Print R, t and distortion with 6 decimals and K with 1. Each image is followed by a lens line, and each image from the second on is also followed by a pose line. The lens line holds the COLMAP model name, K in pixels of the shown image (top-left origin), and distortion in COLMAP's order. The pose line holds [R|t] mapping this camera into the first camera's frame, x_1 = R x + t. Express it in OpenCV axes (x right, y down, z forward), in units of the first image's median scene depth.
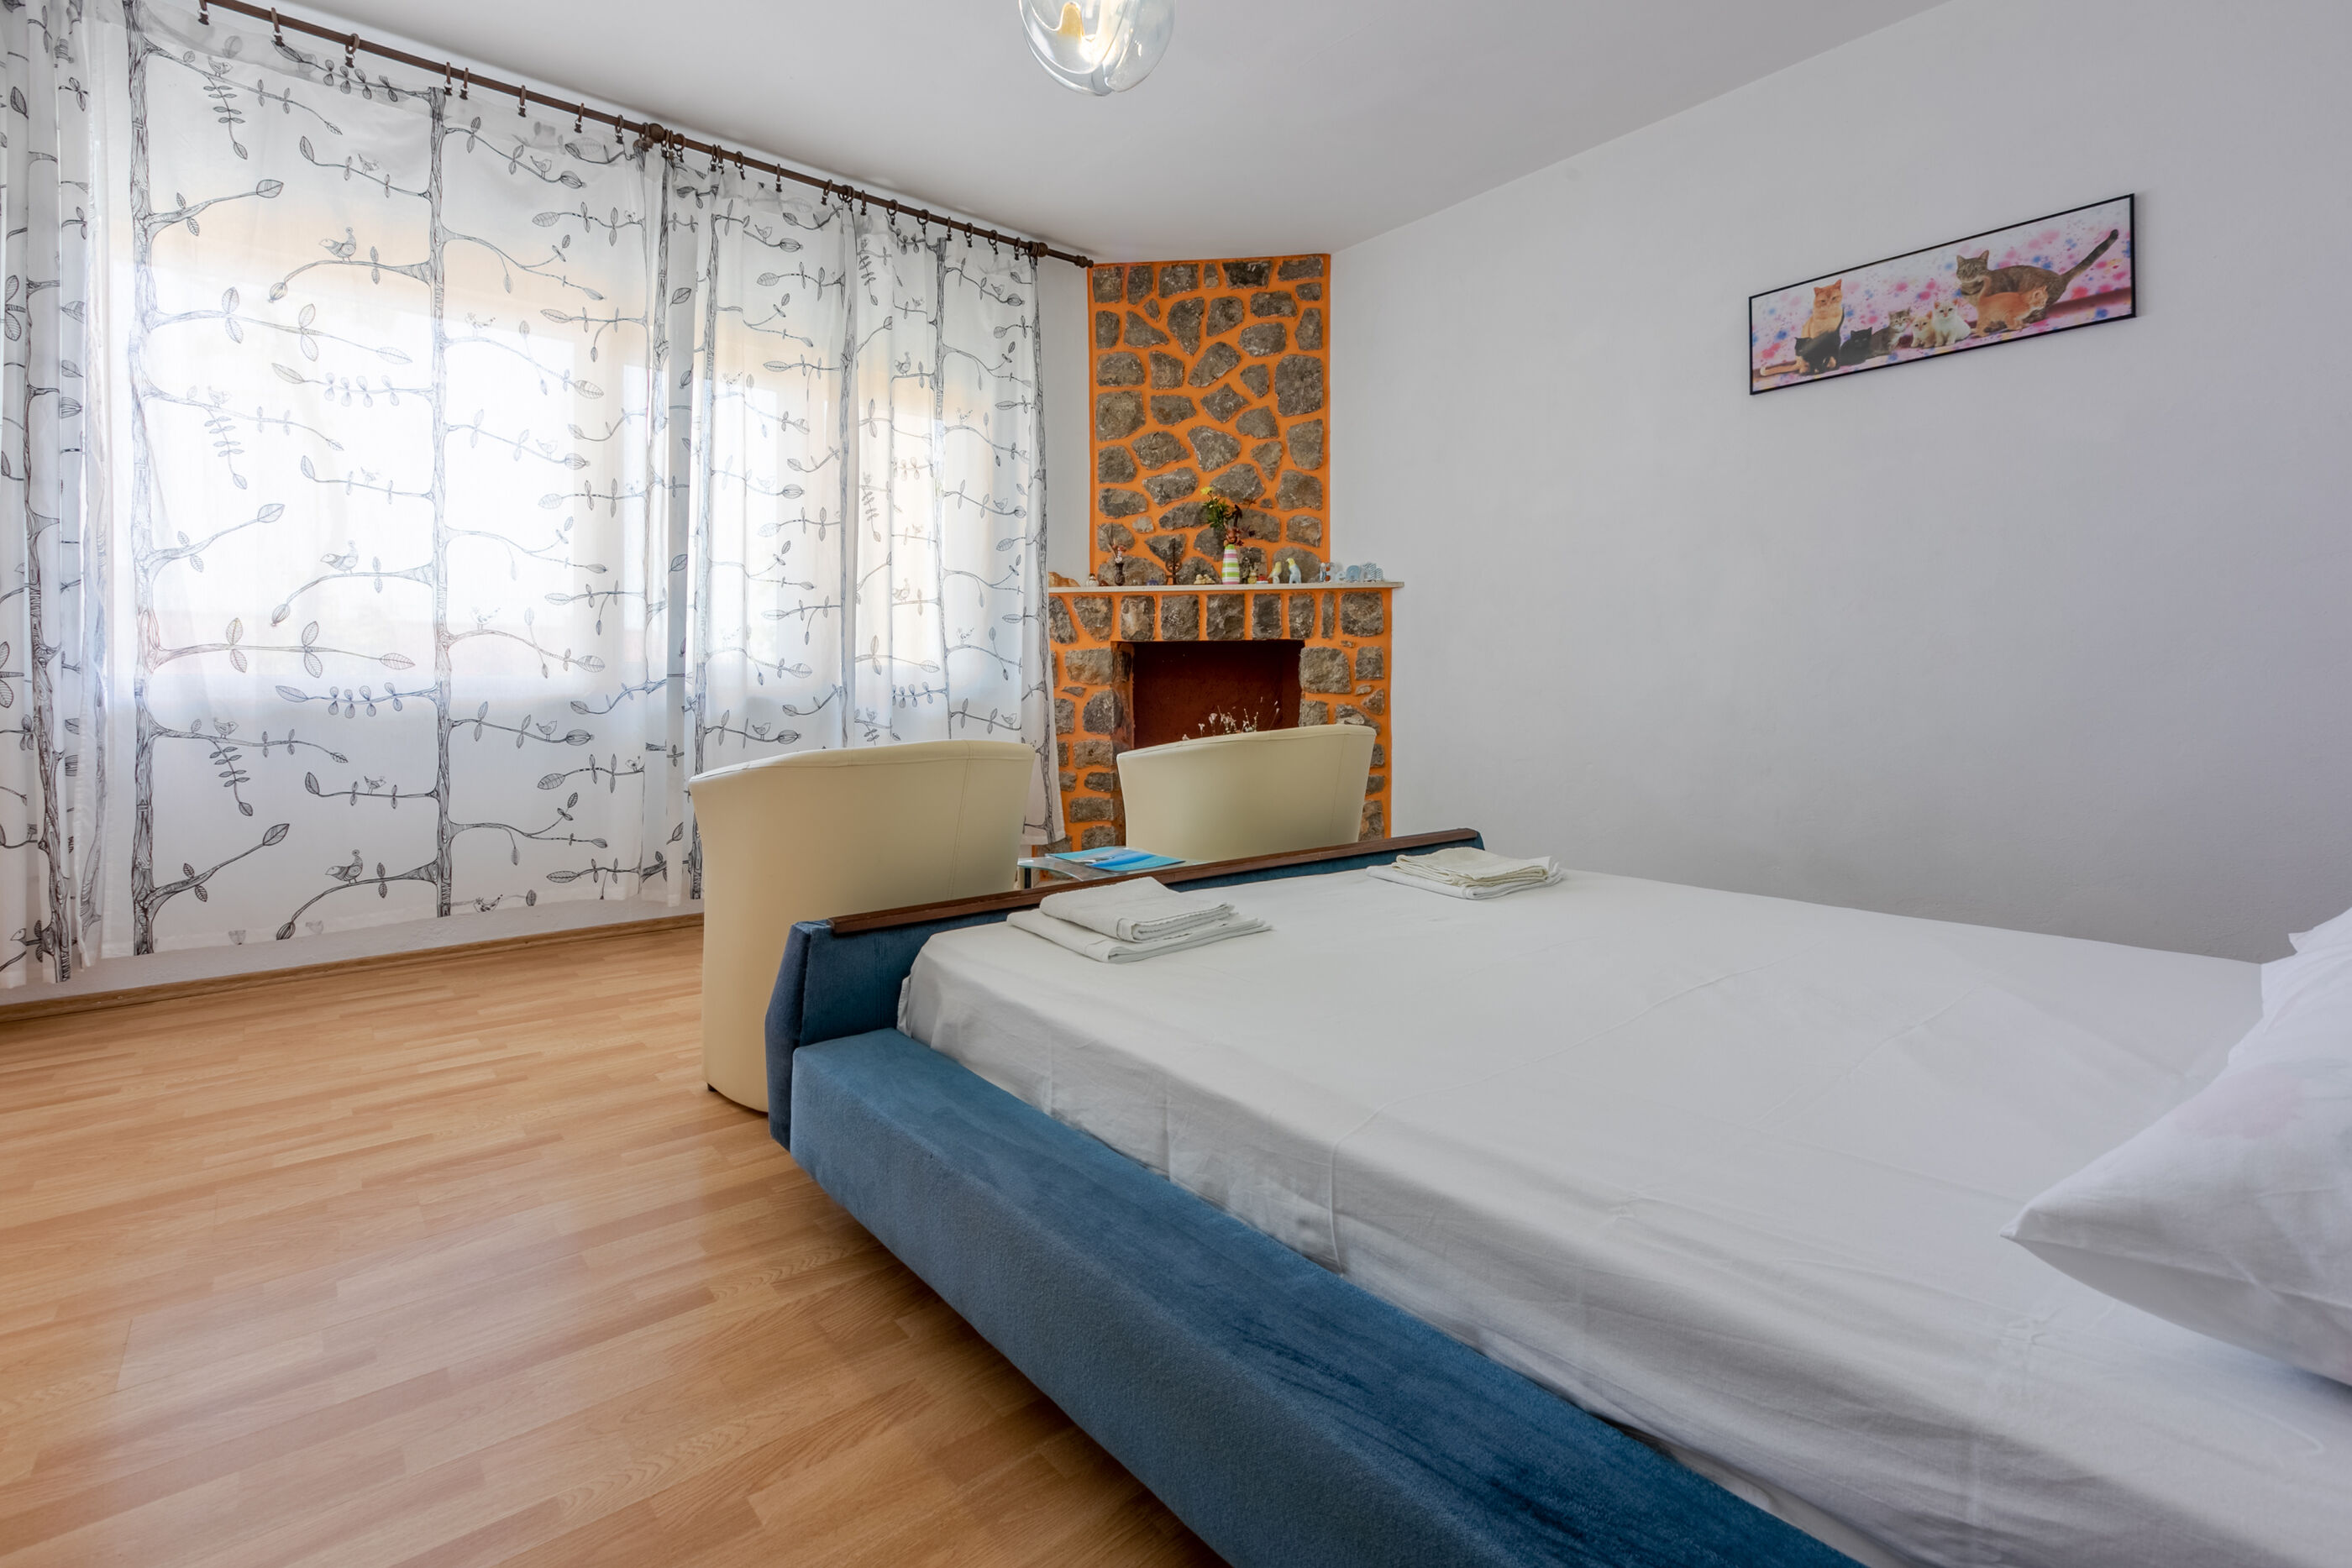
lens RADIAL K [[1069.7, 0, 1150.2], [0, 1069.7, 673.9], [0, 0, 1]] dist [0.000559, -0.001911]
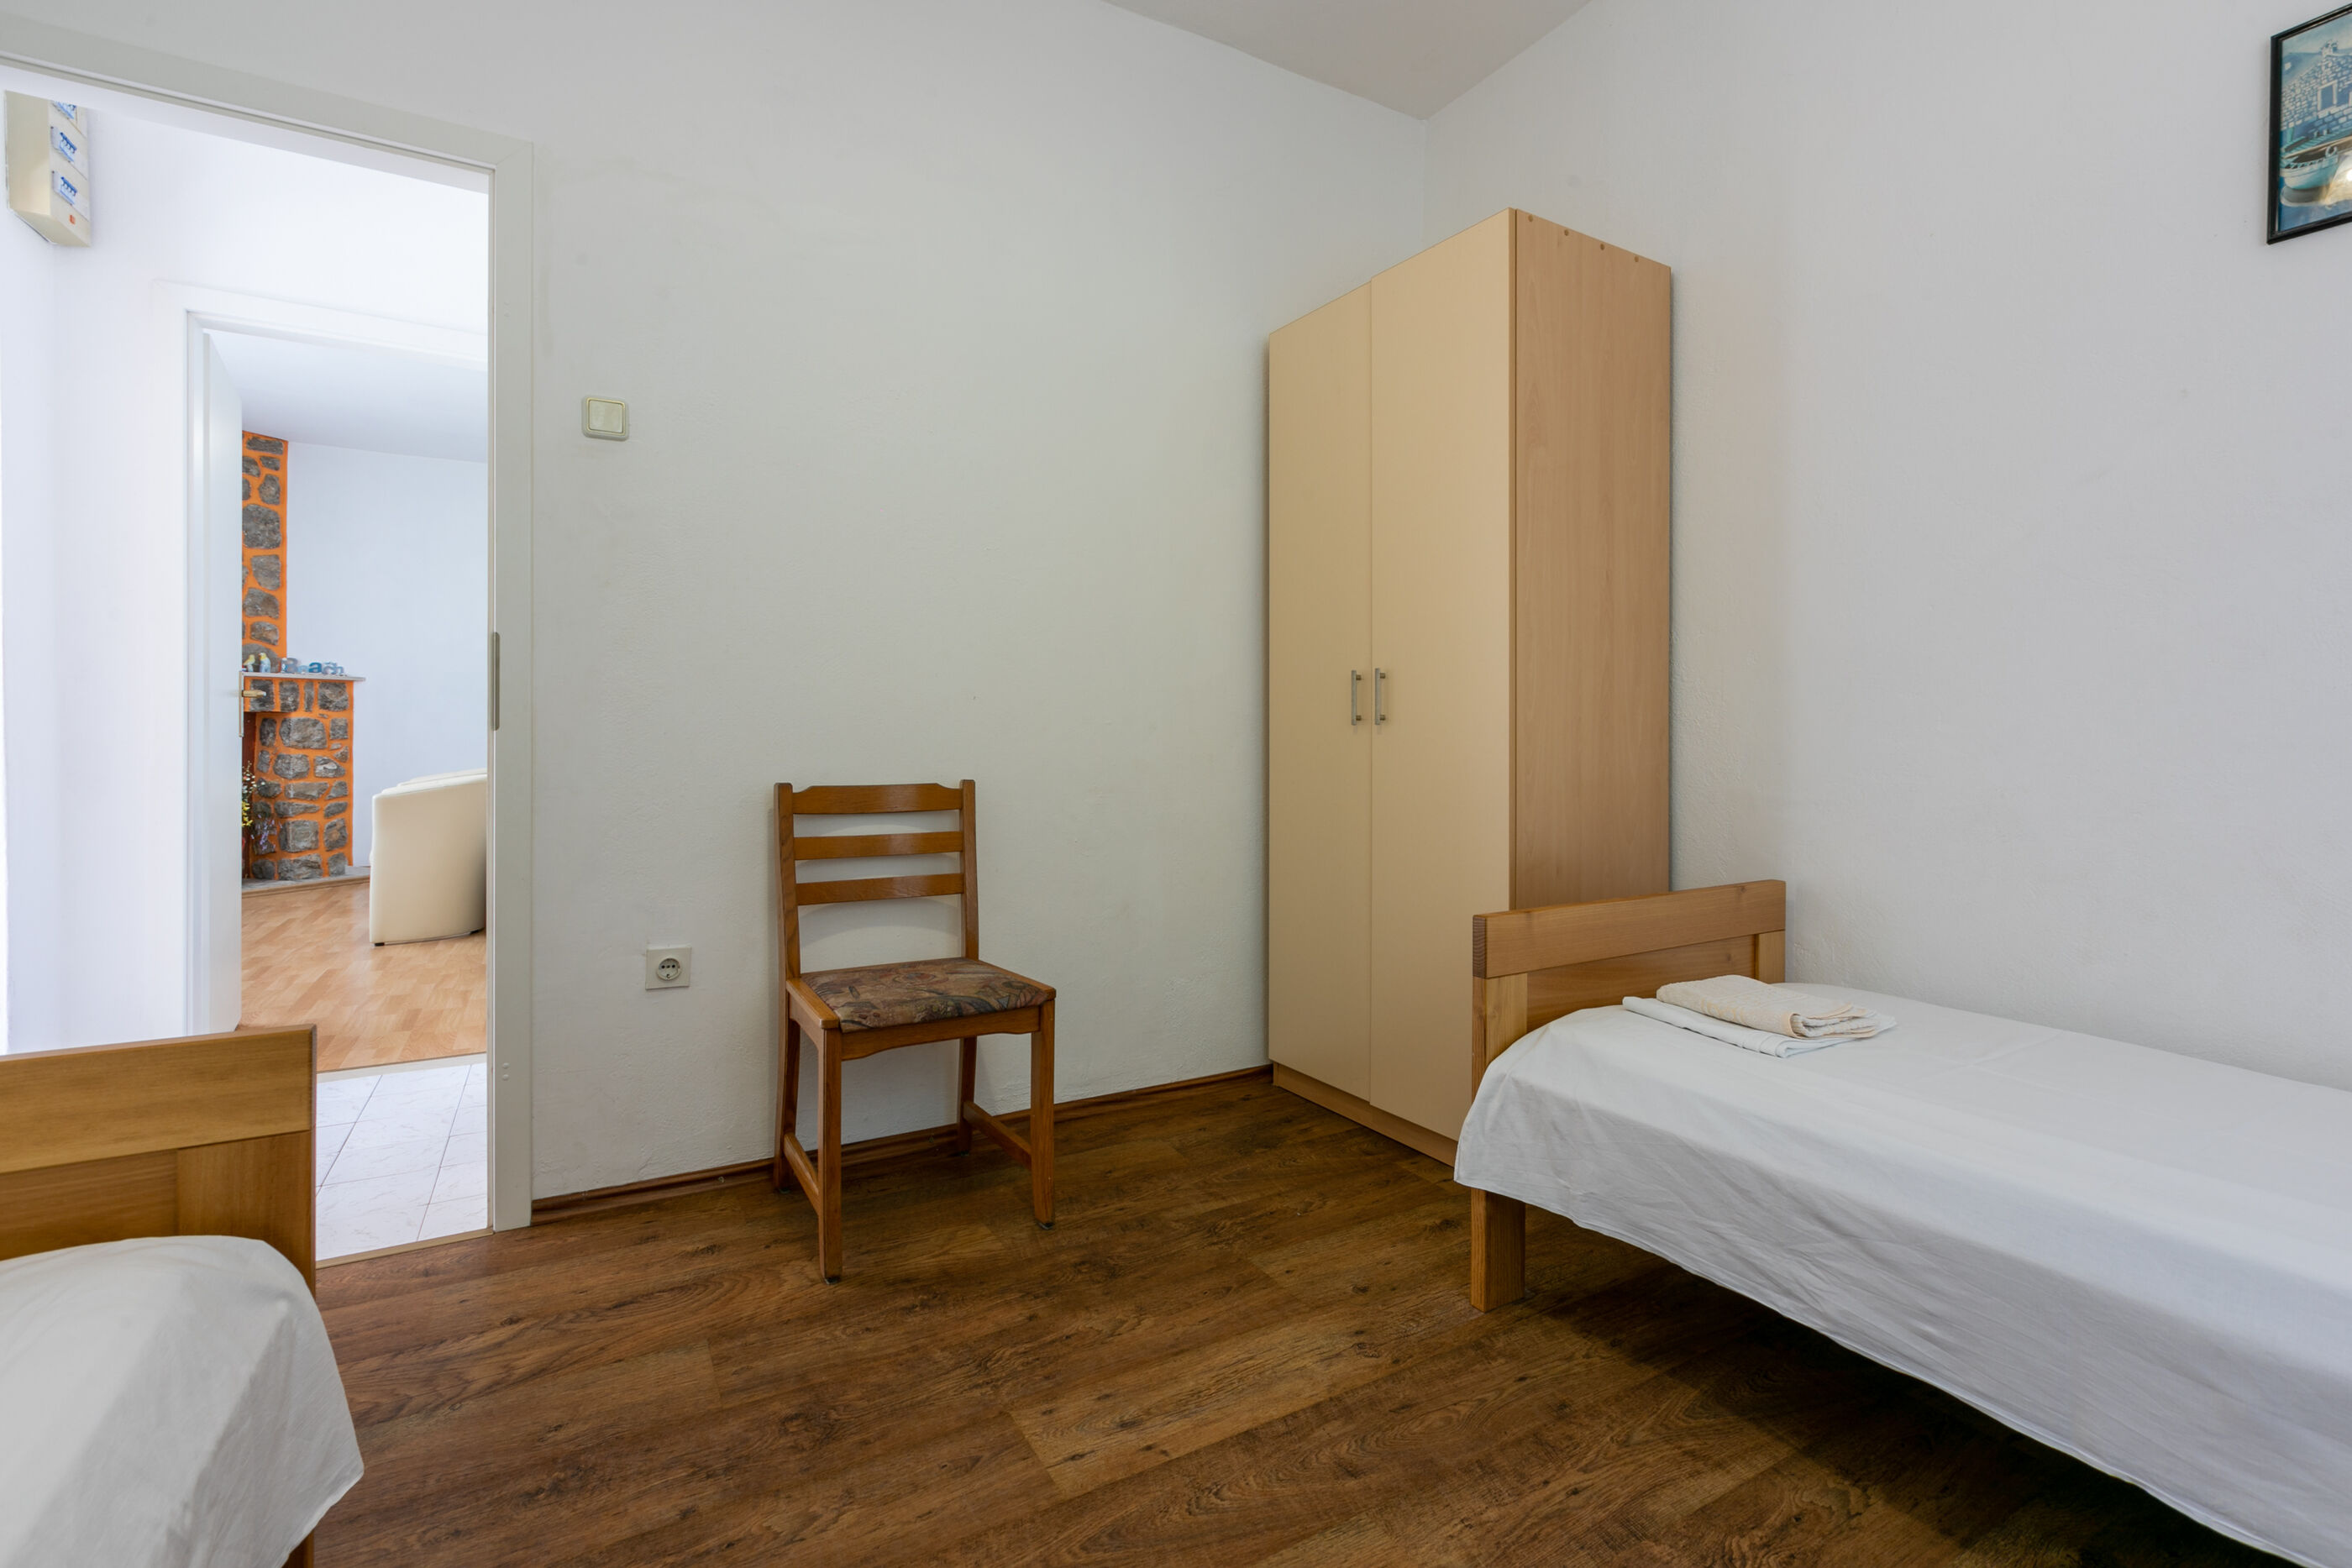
lens RADIAL K [[1069.7, 0, 1175.7], [0, 1069.7, 728.1], [0, 0, 1]] dist [0.000559, -0.001911]
pose [[0.155998, 0.003788, 0.987750, -1.110771], [-0.014360, 0.999896, -0.001567, -0.025605], [-0.987653, -0.013940, 0.156036, -0.419754]]
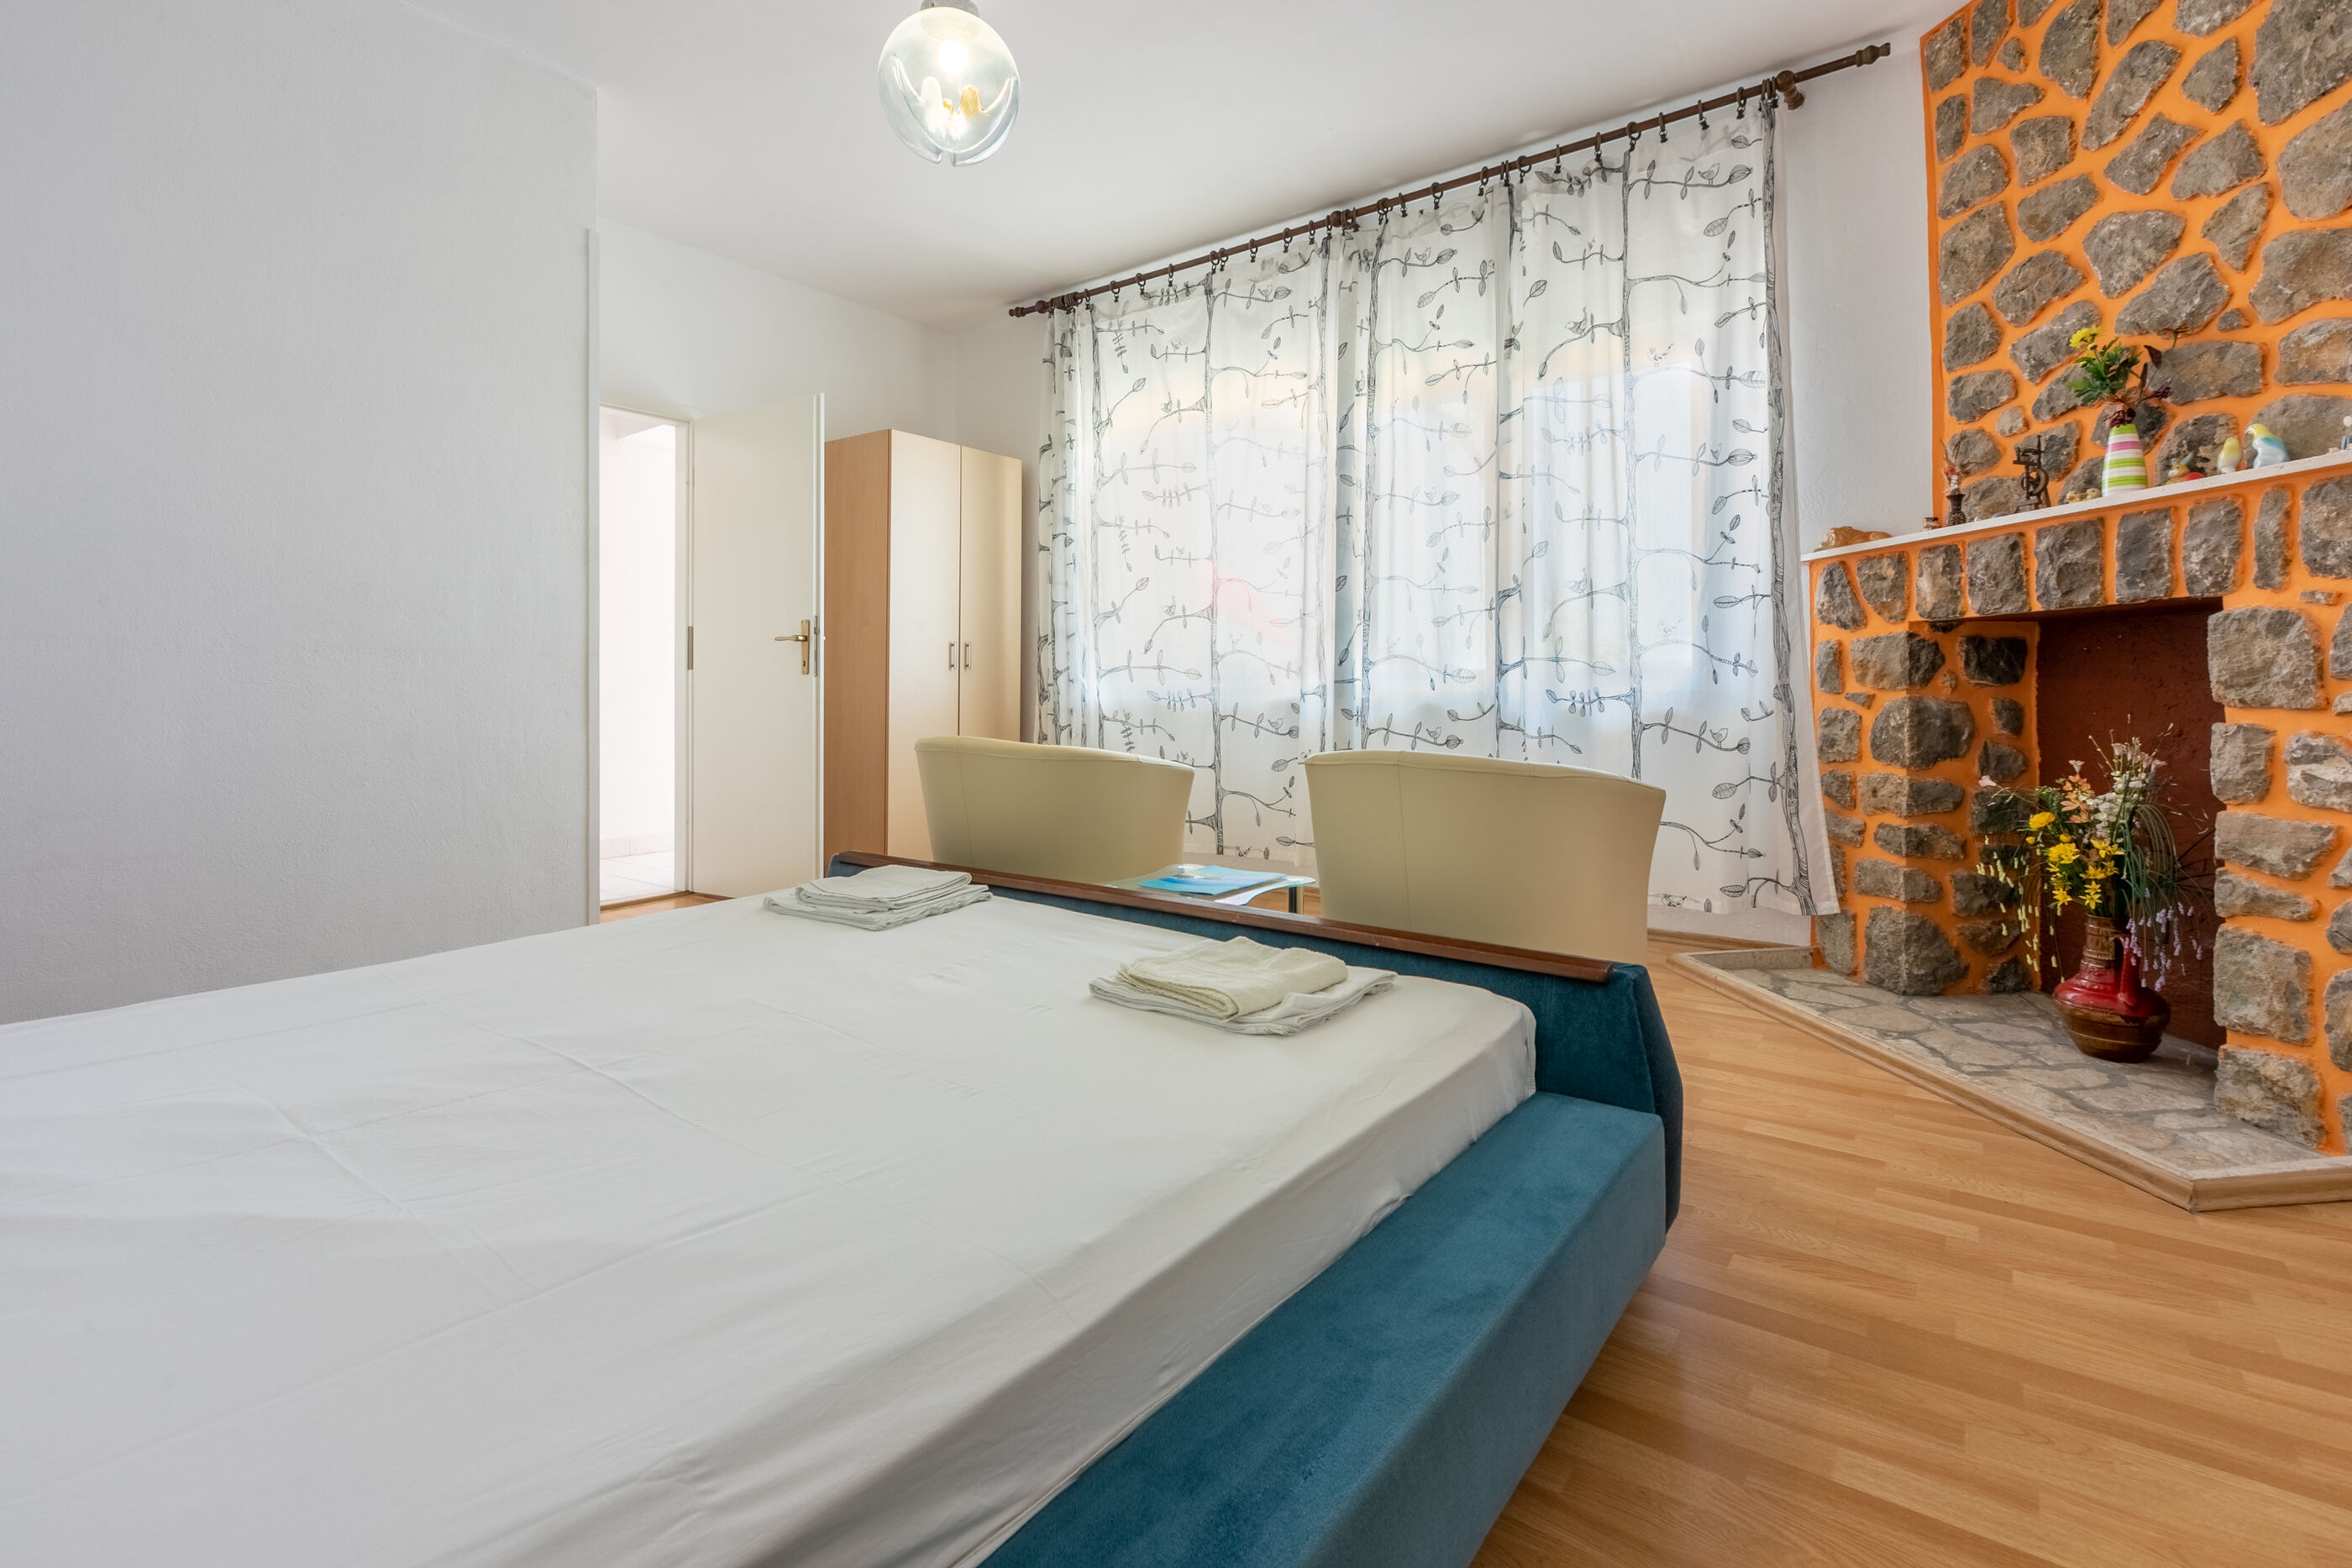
lens RADIAL K [[1069.7, 0, 1154.4], [0, 1069.7, 673.9], [0, 0, 1]] dist [0.000559, -0.001911]
pose [[0.225201, -0.014605, -0.974203, 0.501521], [0.010594, 0.999865, -0.012541, 0.003945], [0.974255, -0.007496, 0.225325, 0.431164]]
